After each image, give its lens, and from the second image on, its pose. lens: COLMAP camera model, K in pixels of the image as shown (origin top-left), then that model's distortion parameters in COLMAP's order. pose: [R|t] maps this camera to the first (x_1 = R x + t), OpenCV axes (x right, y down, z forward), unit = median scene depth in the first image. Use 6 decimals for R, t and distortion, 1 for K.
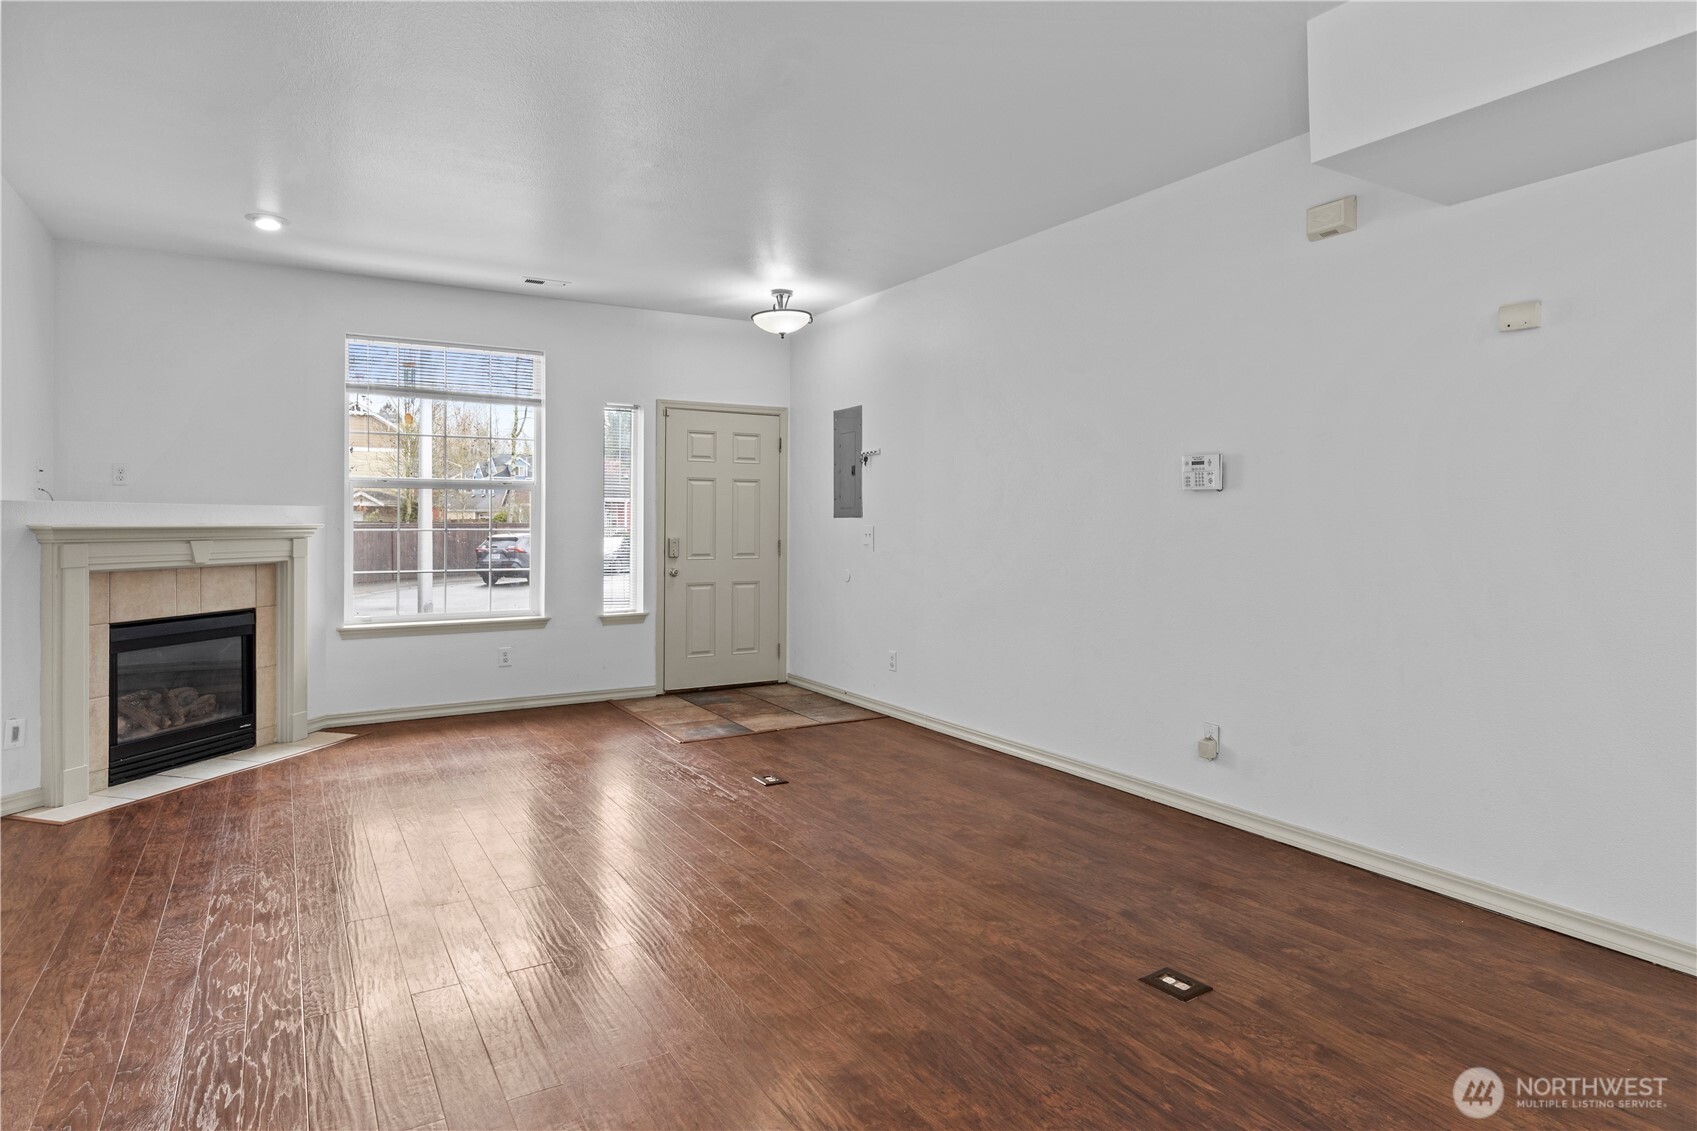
lens RADIAL K [[952.3, 0, 835.8], [0, 952.3, 519.7], [0, 0, 1]] dist [0.016017, 0.000185]
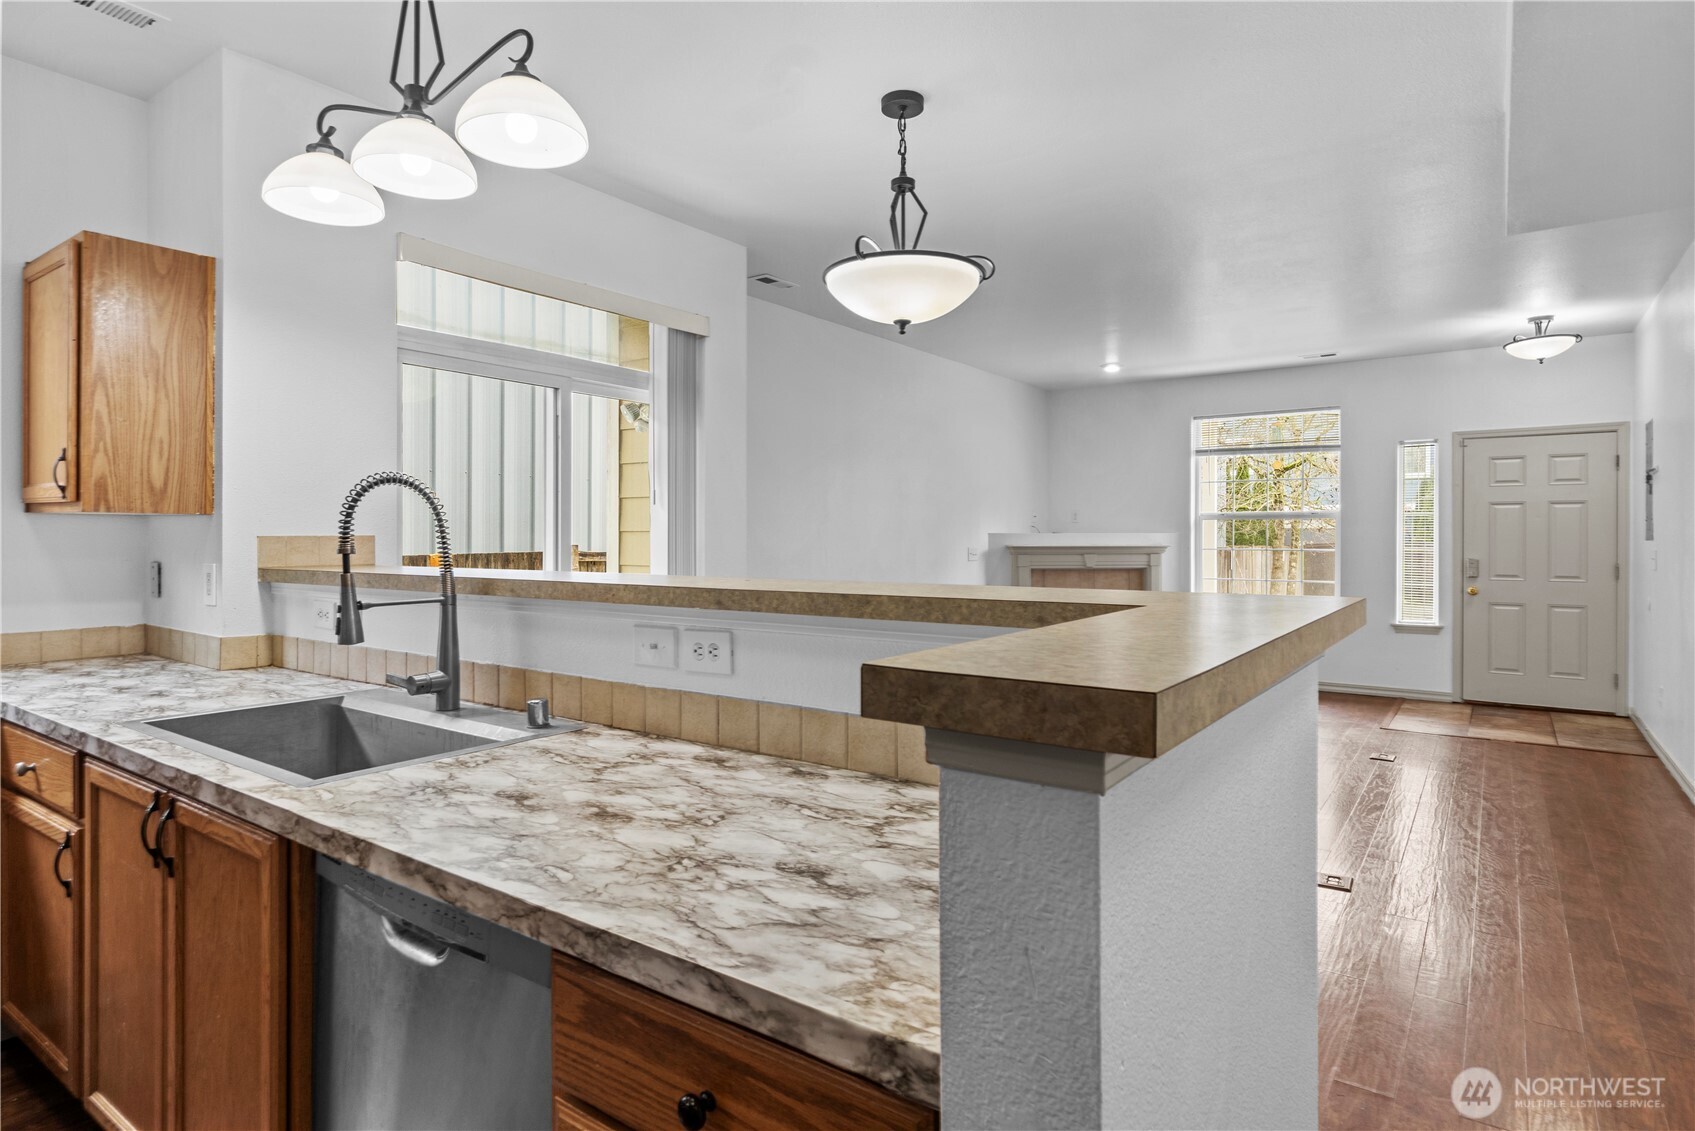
lens RADIAL K [[927.7, 0, 847.6], [0, 927.7, 525.5], [0, 0, 1]] dist [0.001611, -0.000172]
pose [[0.416277, -0.013881, -0.909132, 0.644117], [0.001820, 0.999894, -0.014433, -0.006179], [0.909236, 0.004353, 0.416258, -0.100604]]
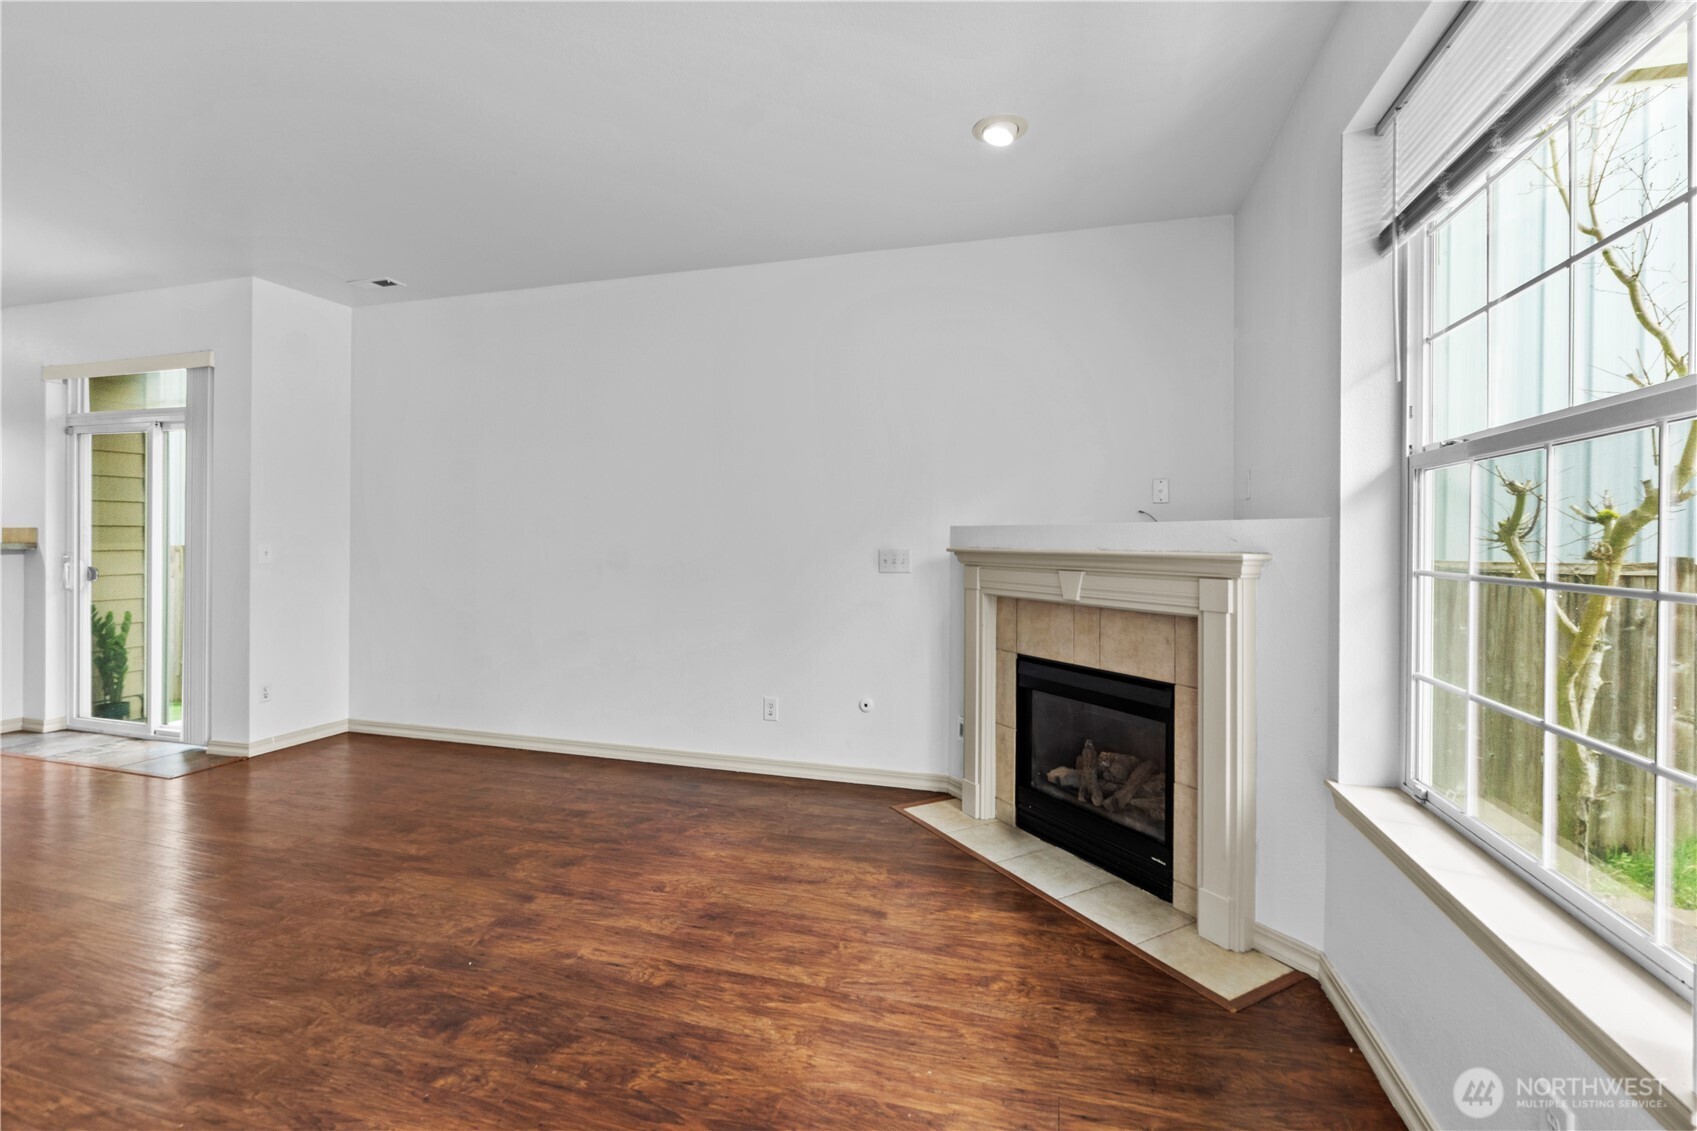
lens RADIAL K [[752.8, 0, 854.6], [0, 752.8, 536.5], [0, 0, 1]] dist [-0.004003, -0.000185]
pose [[-0.725324, -0.010780, -0.688324, -0.113629], [-0.007284, 0.999942, -0.007985, 0.000307], [0.688369, -0.000777, -0.725360, 1.218802]]
